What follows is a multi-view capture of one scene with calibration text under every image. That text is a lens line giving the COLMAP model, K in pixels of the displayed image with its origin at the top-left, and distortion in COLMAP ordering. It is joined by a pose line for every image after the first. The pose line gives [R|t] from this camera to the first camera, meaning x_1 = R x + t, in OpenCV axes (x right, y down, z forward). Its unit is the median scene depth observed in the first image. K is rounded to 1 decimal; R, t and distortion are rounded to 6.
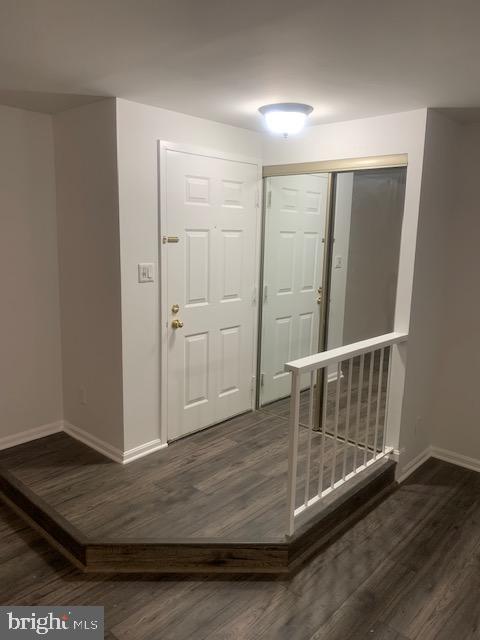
lens RADIAL K [[479.7, 0, 240.0], [0, 479.7, 320.0], [0, 0, 1]] dist [0.045620, -0.054404]
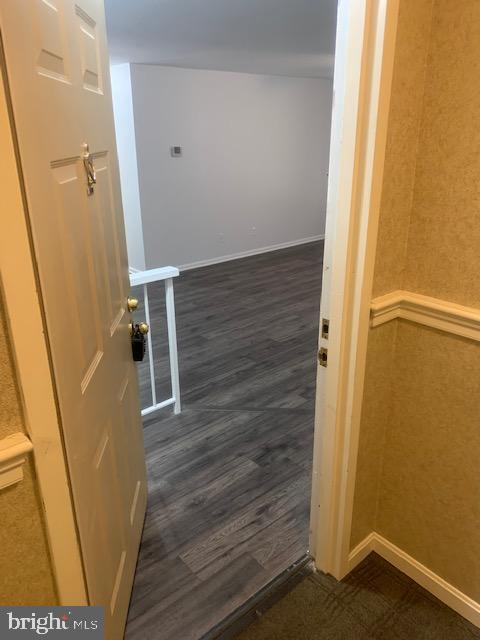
lens RADIAL K [[480.6, 0, 238.9], [0, 480.6, 309.9], [0, 0, 1]] dist [-0.006520, -0.009849]
pose [[-0.992897, -0.054081, 0.105976, -0.128222], [0.008153, 0.857704, 0.514079, -0.299339], [-0.118698, 0.511292, -0.851171, 1.485485]]
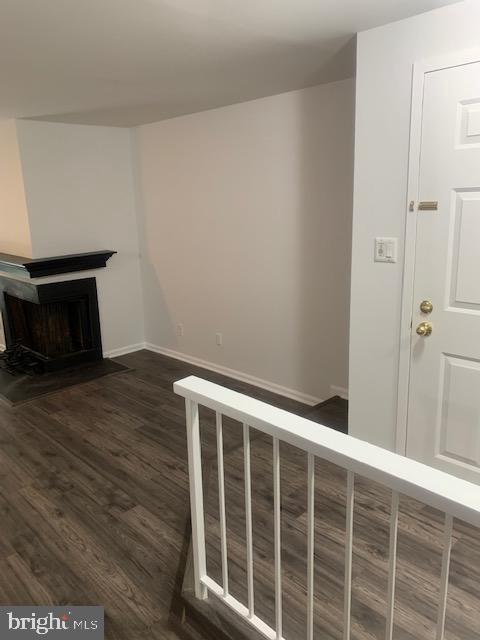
lens RADIAL K [[484.6, 0, 240.0], [0, 484.6, 320.0], [0, 0, 1]] dist [0.001412, -0.003220]
pose [[-0.055332, 0.222557, -0.973348, 0.600584], [-0.152060, 0.961592, 0.228513, -0.132894], [0.986821, 0.160652, -0.019365, 0.804369]]
